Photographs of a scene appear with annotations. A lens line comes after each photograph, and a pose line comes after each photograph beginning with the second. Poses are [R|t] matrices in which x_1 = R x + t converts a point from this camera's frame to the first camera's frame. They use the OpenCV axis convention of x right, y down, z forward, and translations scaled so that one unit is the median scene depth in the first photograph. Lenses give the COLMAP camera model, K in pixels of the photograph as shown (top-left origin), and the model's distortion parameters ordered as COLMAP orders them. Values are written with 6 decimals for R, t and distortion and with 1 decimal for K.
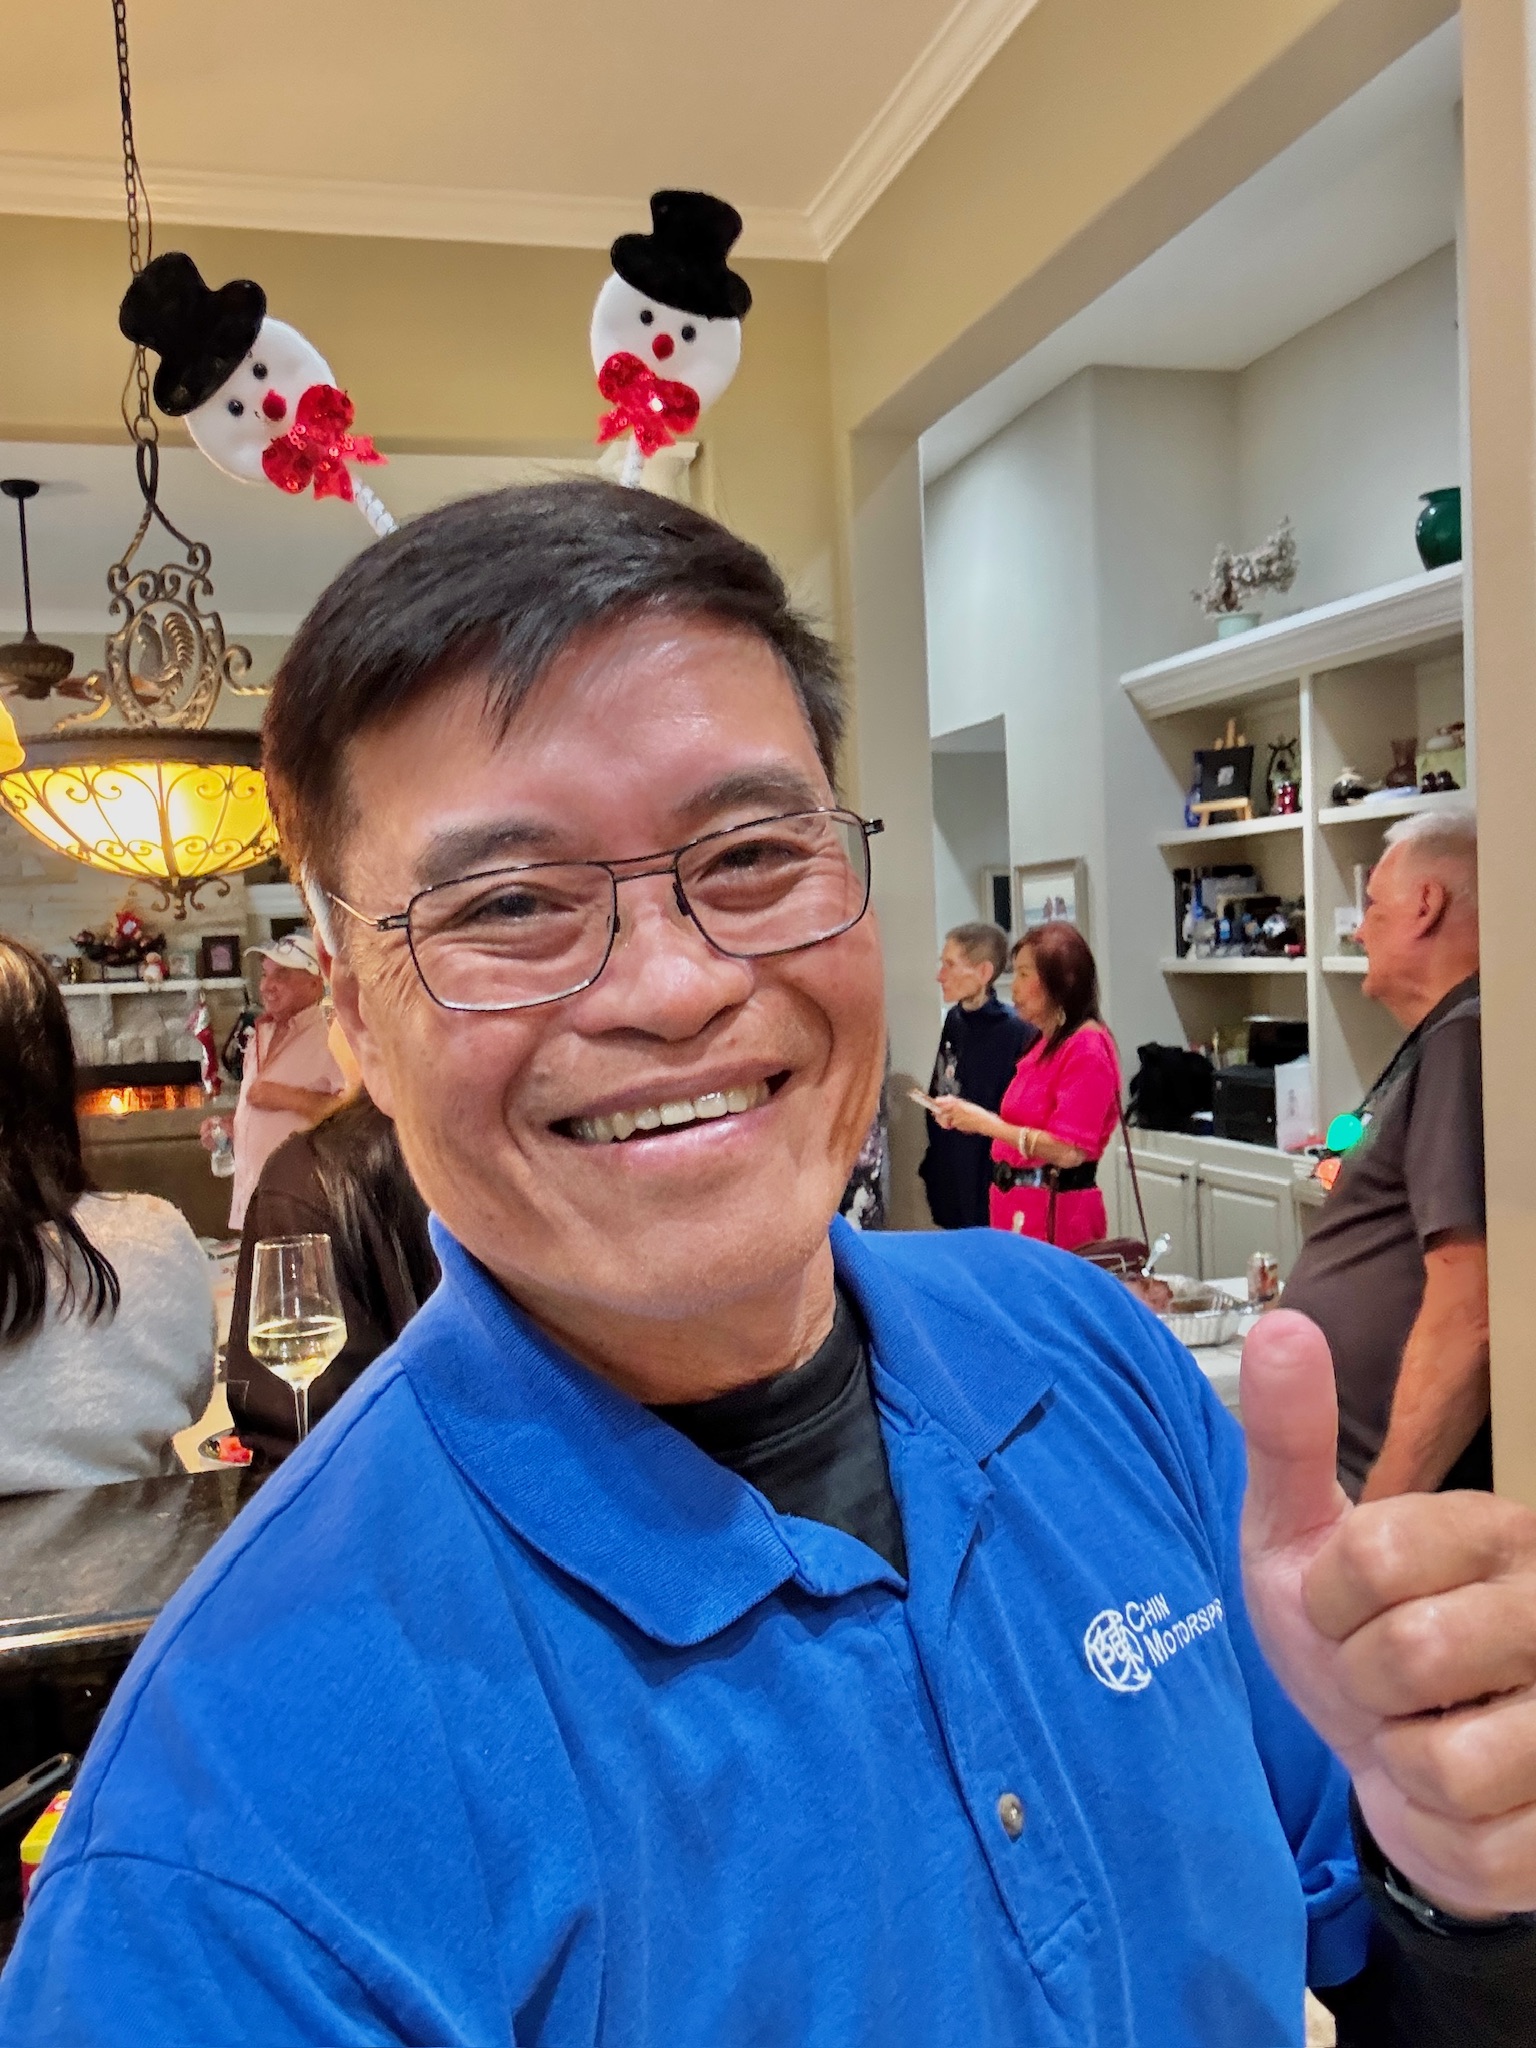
lens RADIAL K [[1812.4, 0, 772.9], [0, 1812.4, 1039.2], [0, 0, 1]] dist [0.089267, 0.002887]
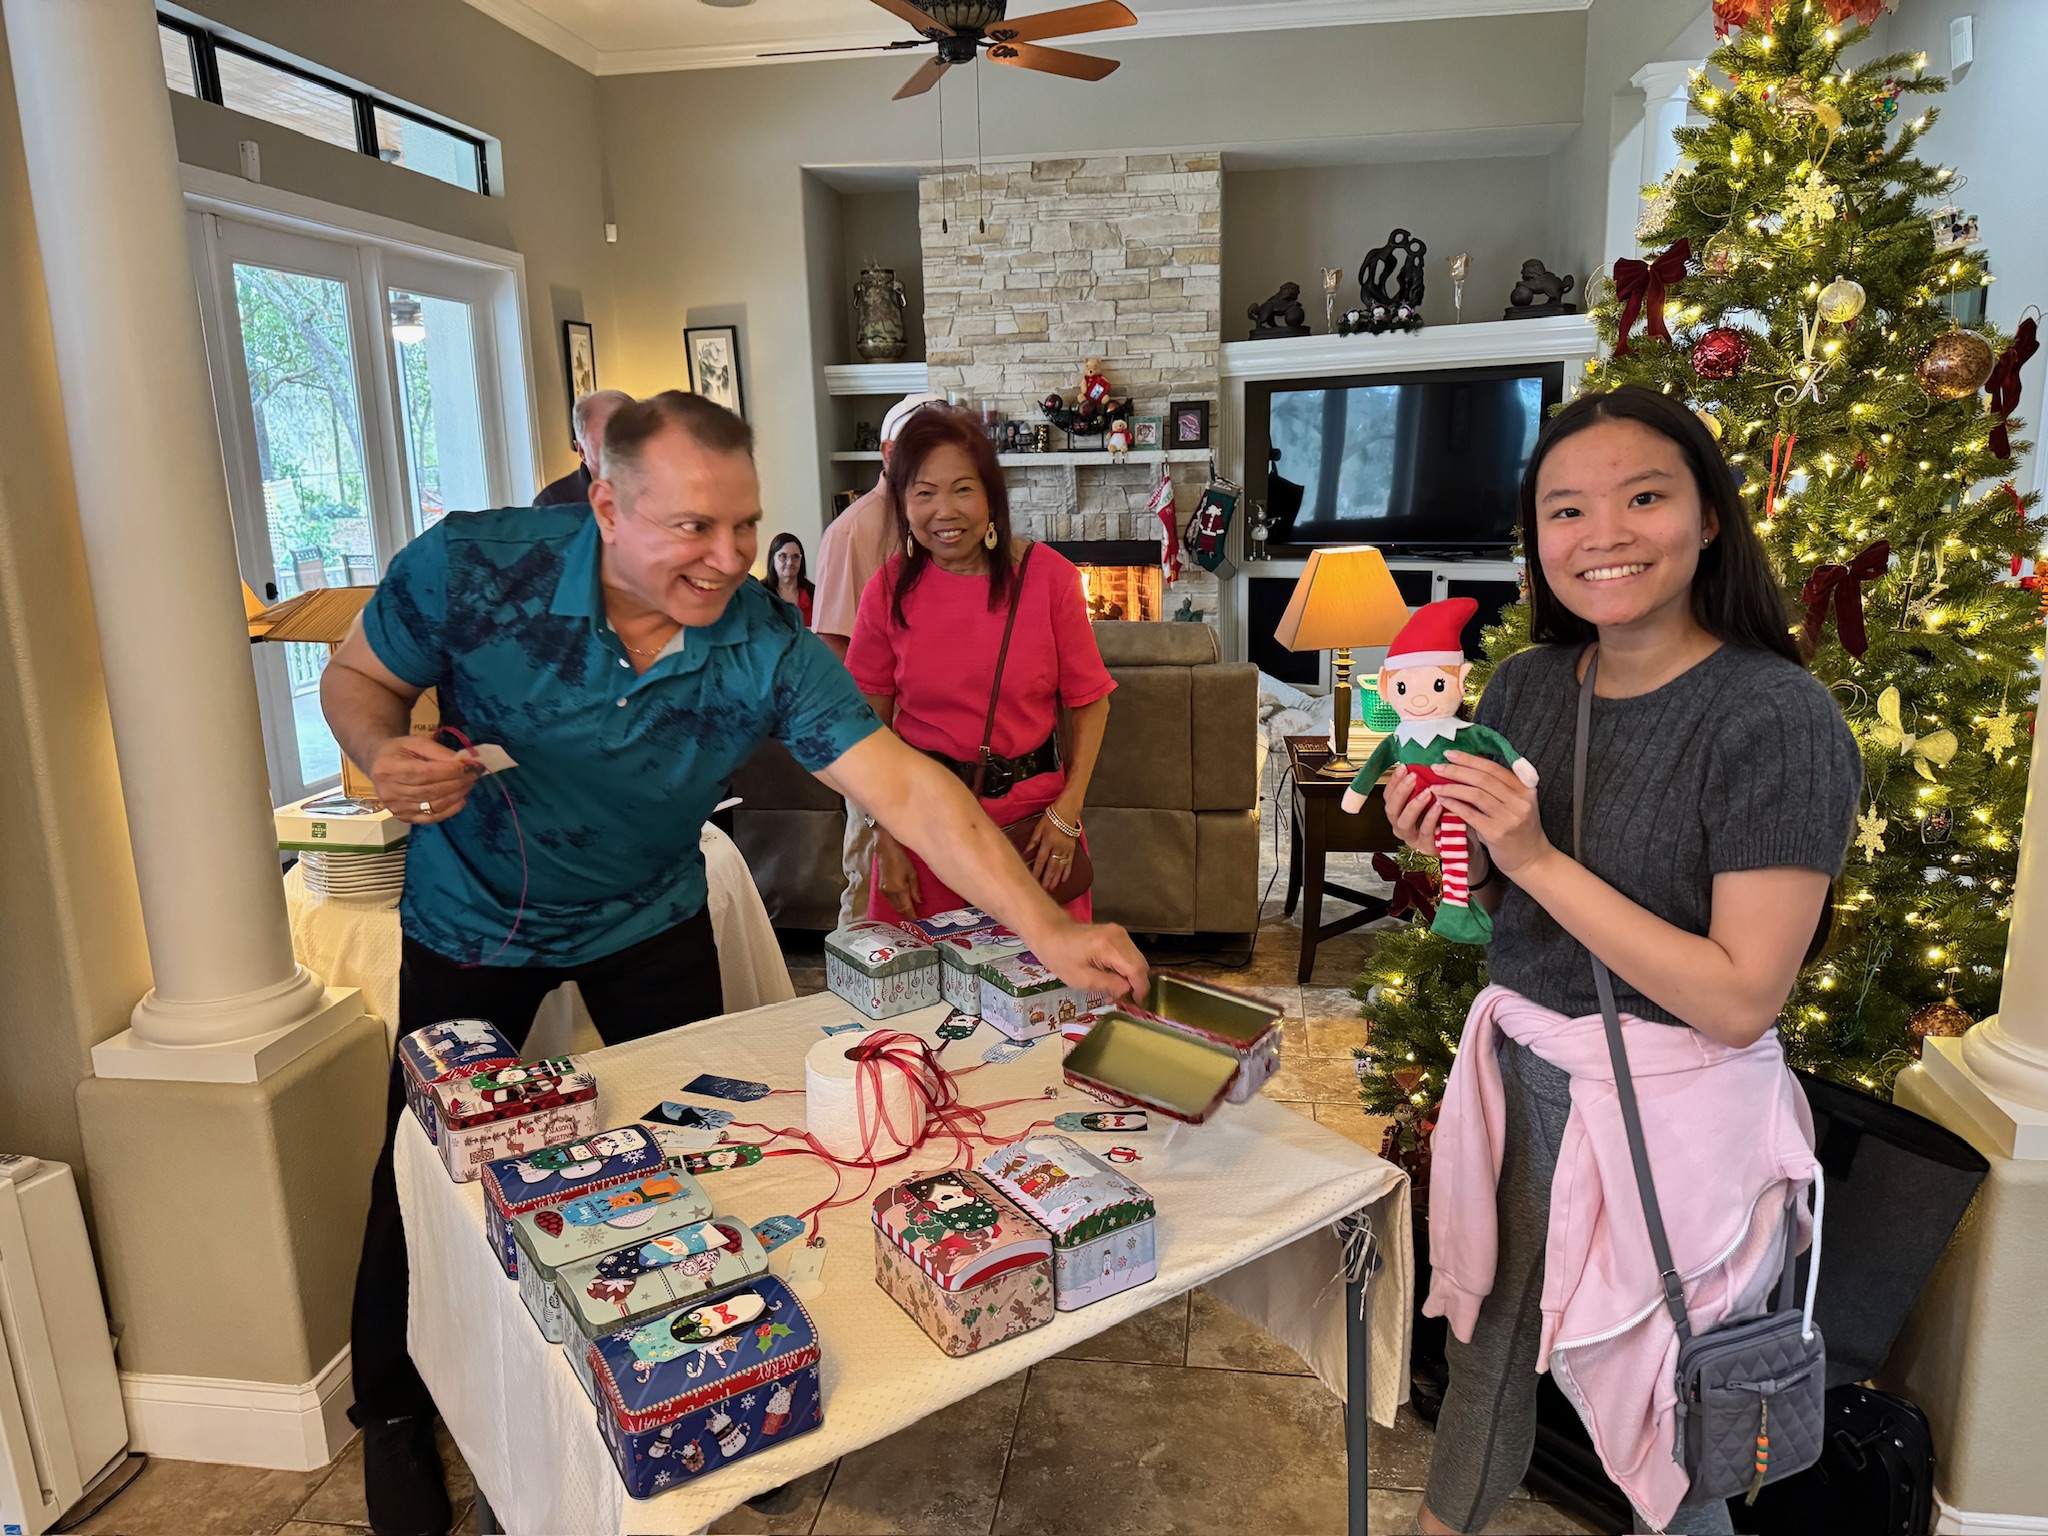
lens RADIAL K [[1399.2, 0, 1023.6], [0, 1399.2, 780.9], [0, 0, 1]] dist [0.037848, -0.049453]
pose [[0.908511, 0.113028, -0.402284, -0.078304], [-0.034557, 0.979748, 0.197232, -0.006764], [0.416430, -0.165286, 0.894017, 0.319864]]
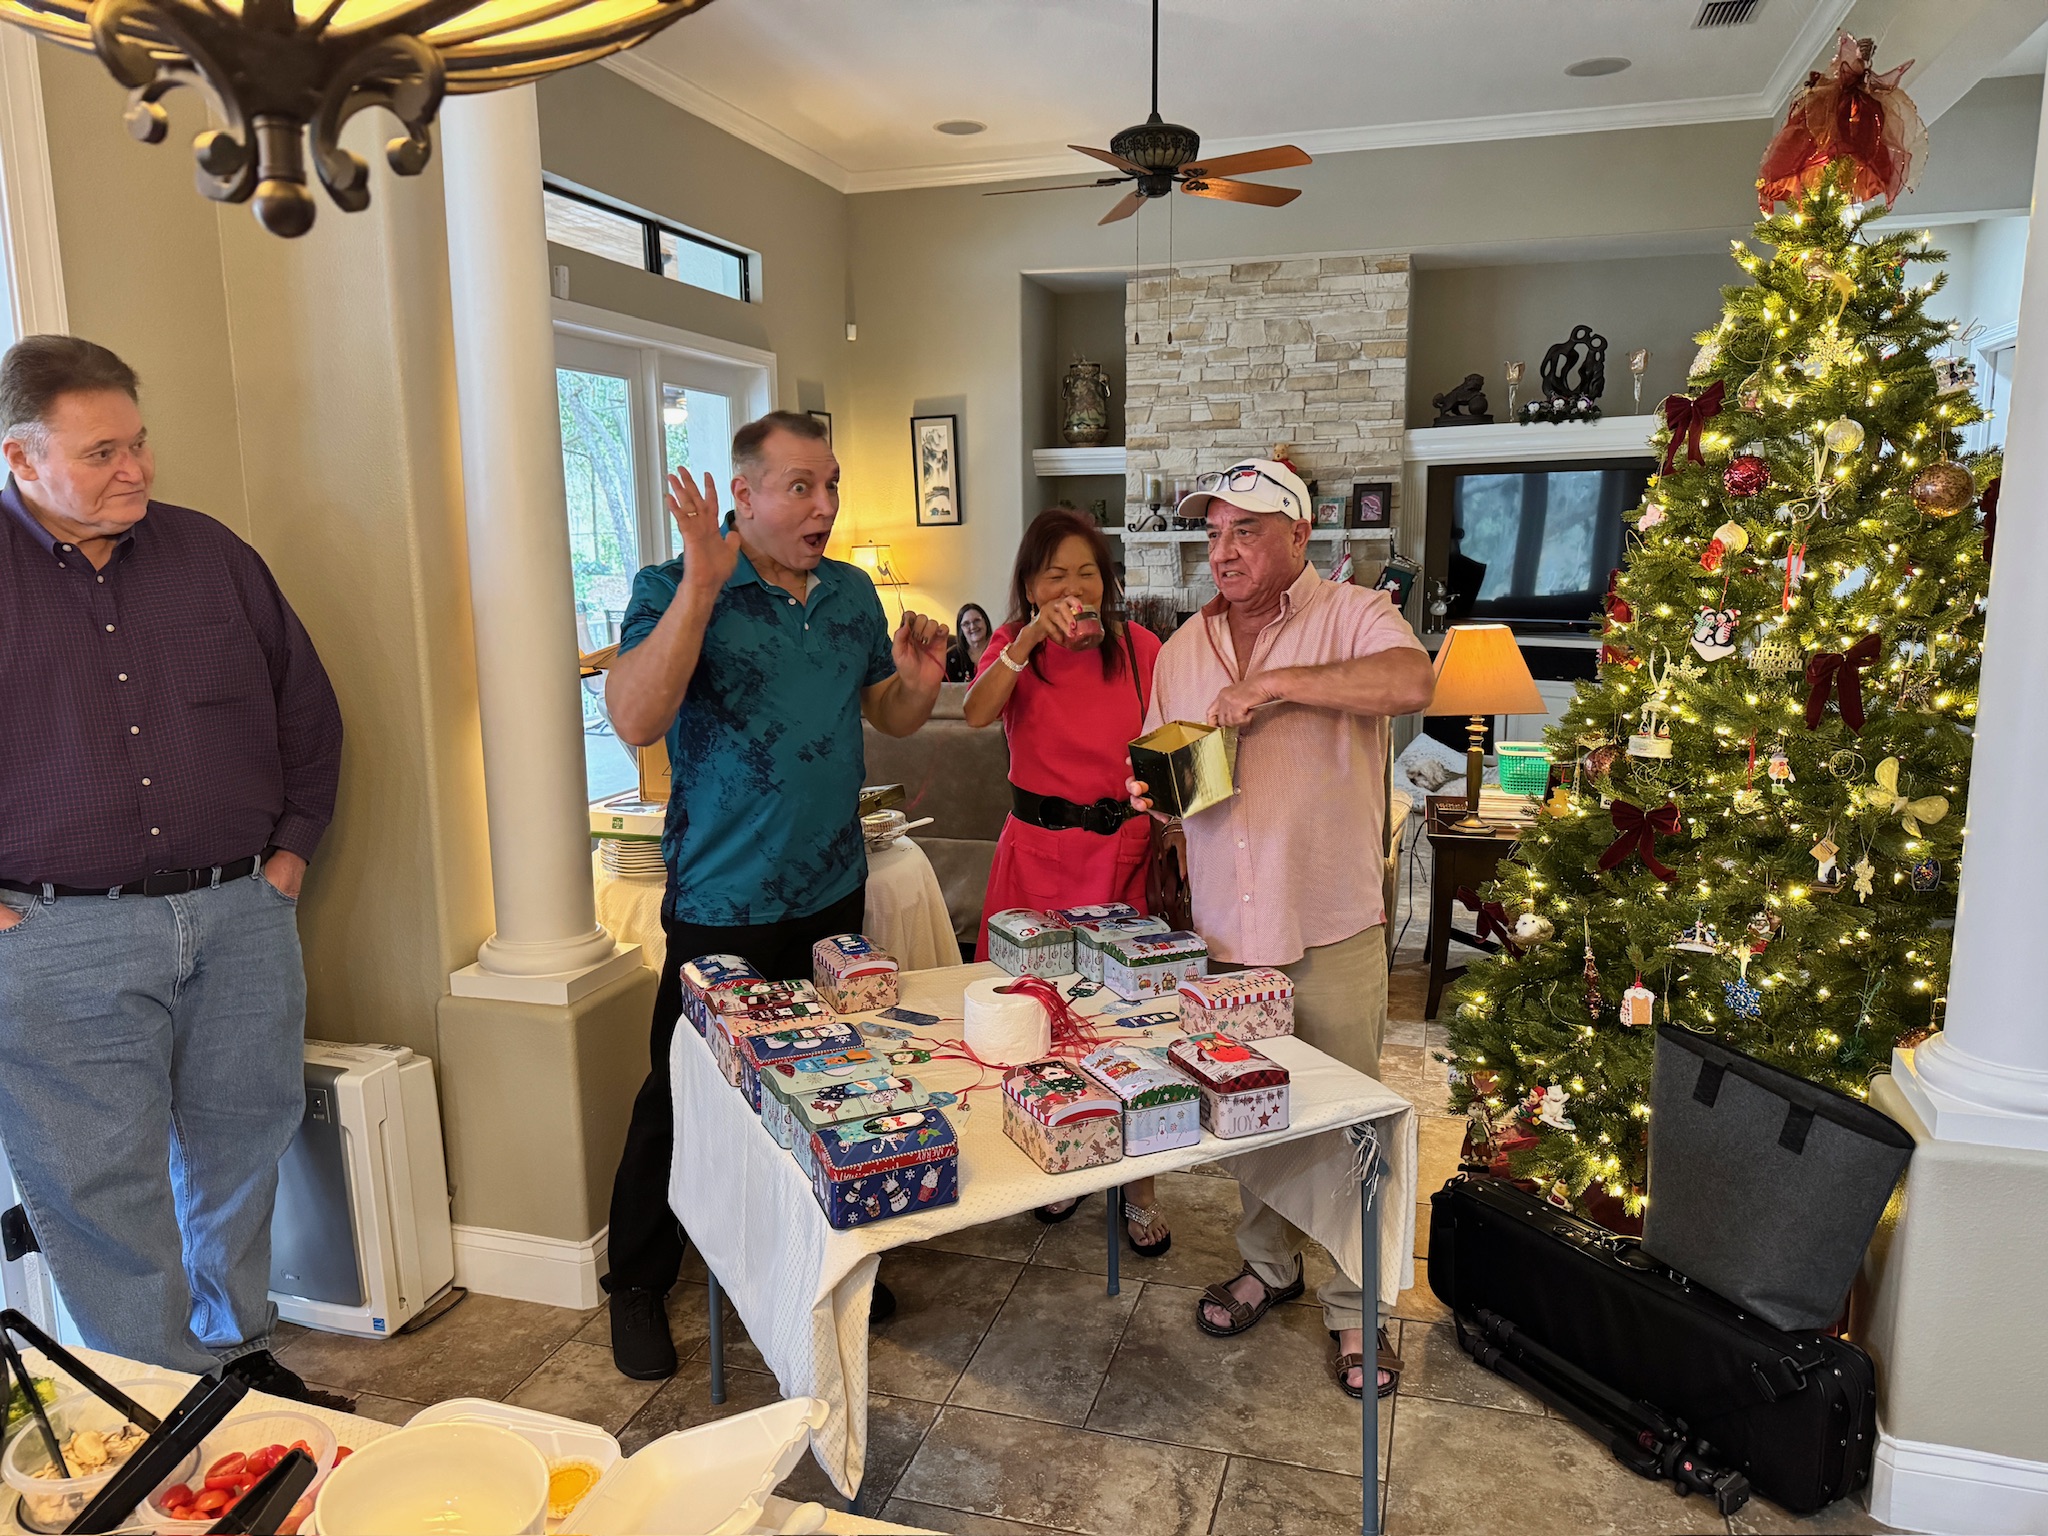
lens RADIAL K [[1399.2, 0, 1036.1], [0, 1399.2, 783.3], [0, 0, 1]] dist [0.037848, -0.049453]
pose [[0.840926, 0.130043, -0.525292, -0.045457], [-0.052667, 0.985756, 0.159723, -0.010385], [0.538581, -0.106650, 0.835797, 0.278579]]
